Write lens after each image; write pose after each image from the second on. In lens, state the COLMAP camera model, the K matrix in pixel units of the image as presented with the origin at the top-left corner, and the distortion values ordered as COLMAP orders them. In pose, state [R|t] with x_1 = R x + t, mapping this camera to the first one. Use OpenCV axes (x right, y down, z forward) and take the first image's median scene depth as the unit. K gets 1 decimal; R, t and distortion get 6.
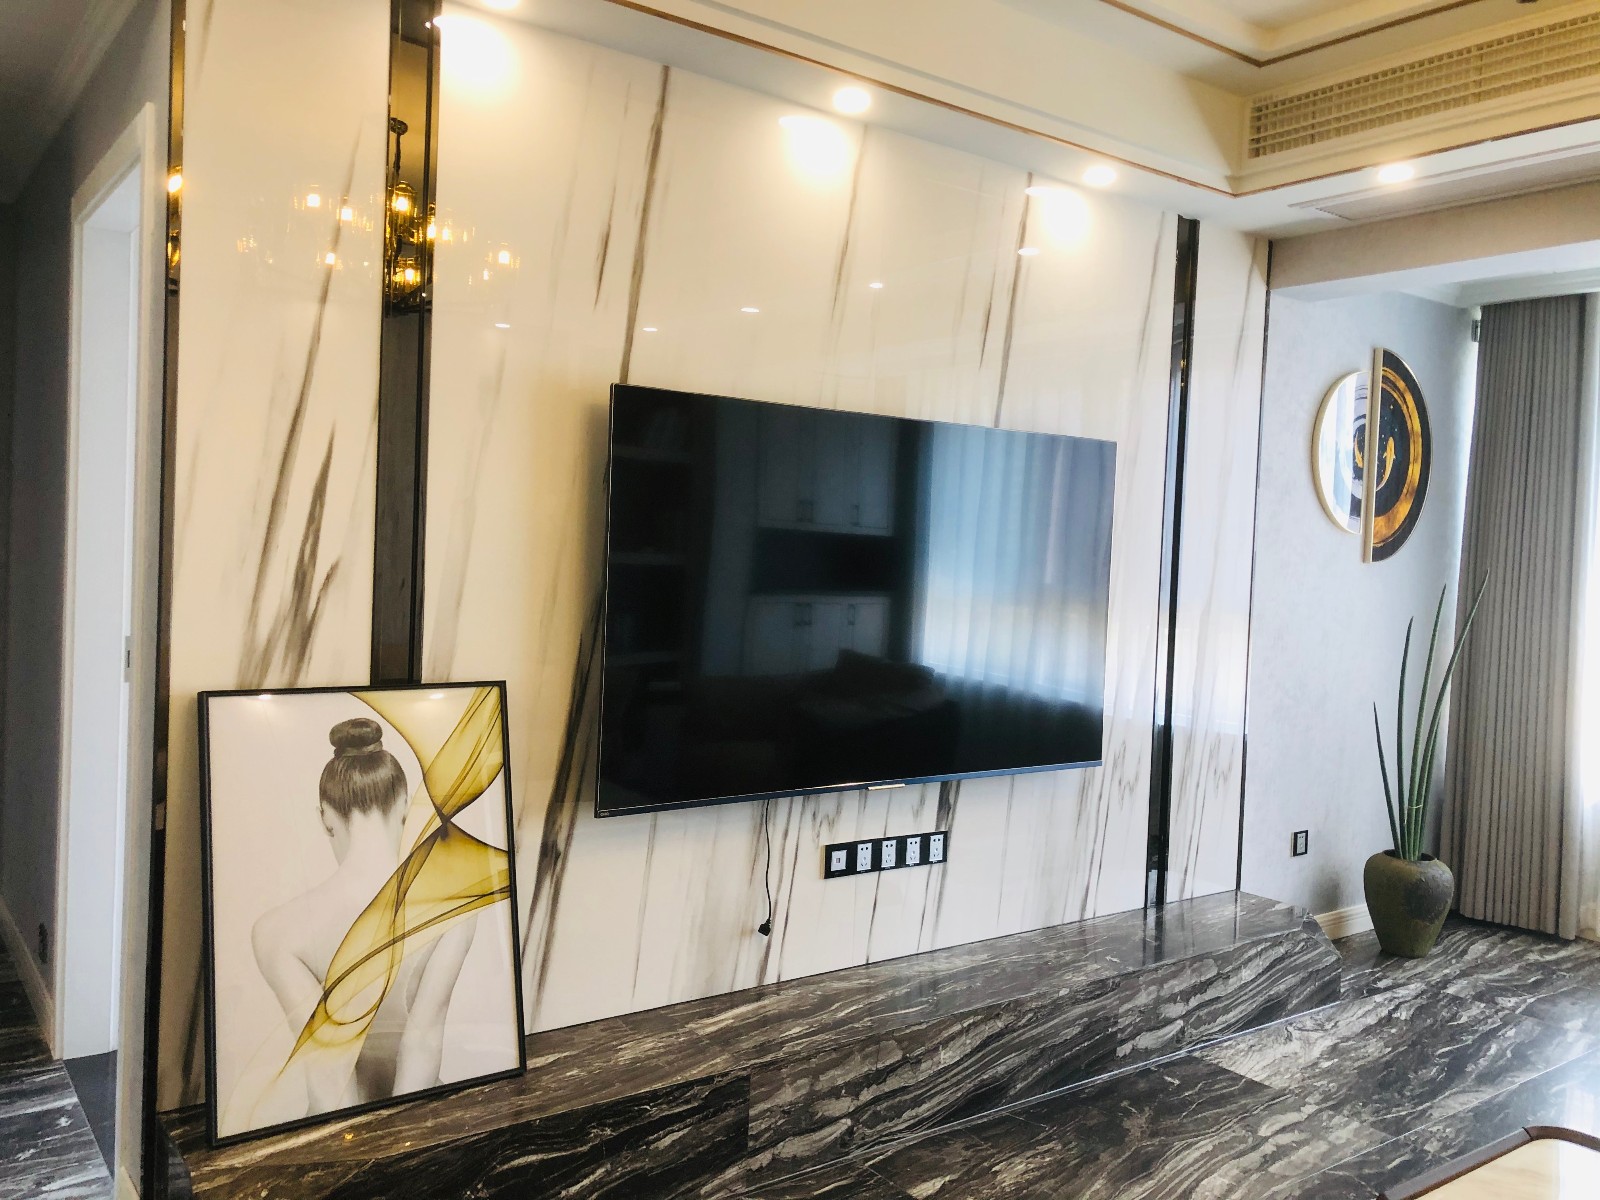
lens RADIAL K [[1318.4, 0, 807.3], [0, 1318.4, 588.3], [0, 0, 1]] dist [0.050759, -0.067761]
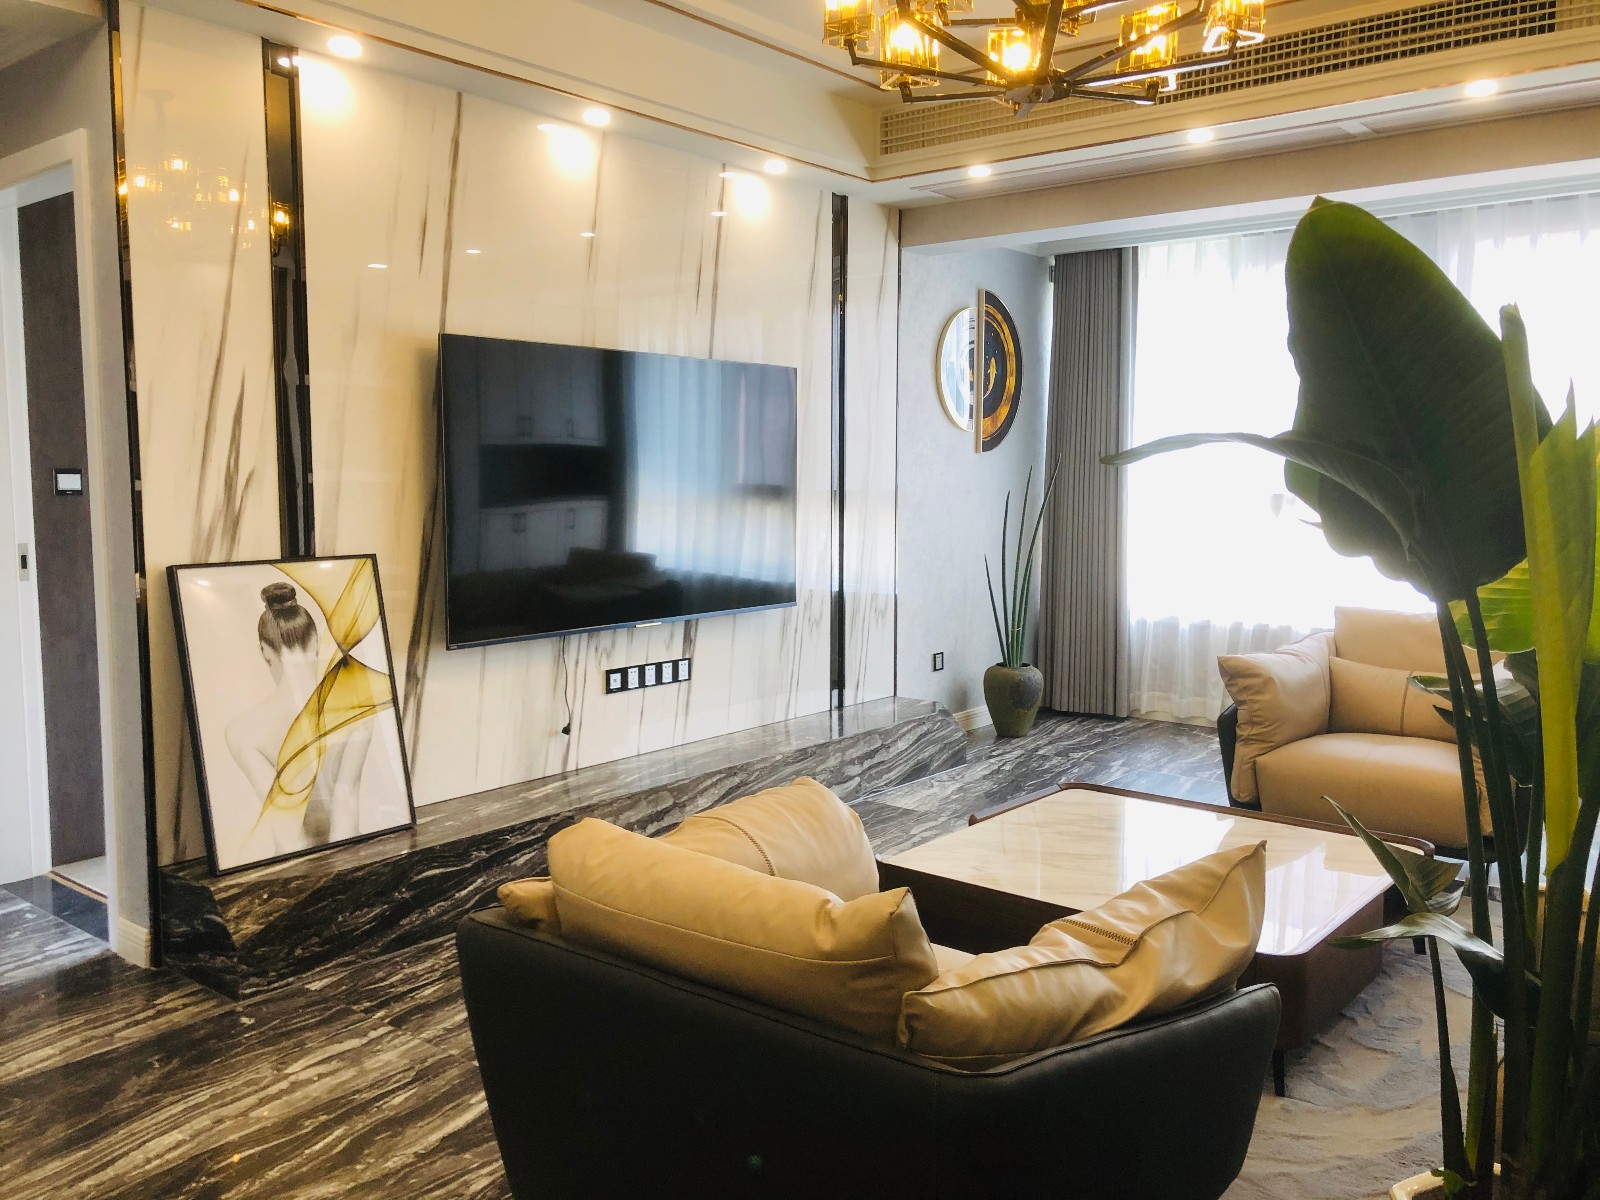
lens RADIAL K [[1318.4, 0, 807.3], [0, 1318.4, 588.3], [0, 0, 1]] dist [0.050759, -0.067761]
pose [[0.969381, -0.059294, 0.238294, -0.104521], [0.044003, 0.996647, 0.068989, 0.025666], [-0.241585, -0.056391, 0.968740, -0.373856]]
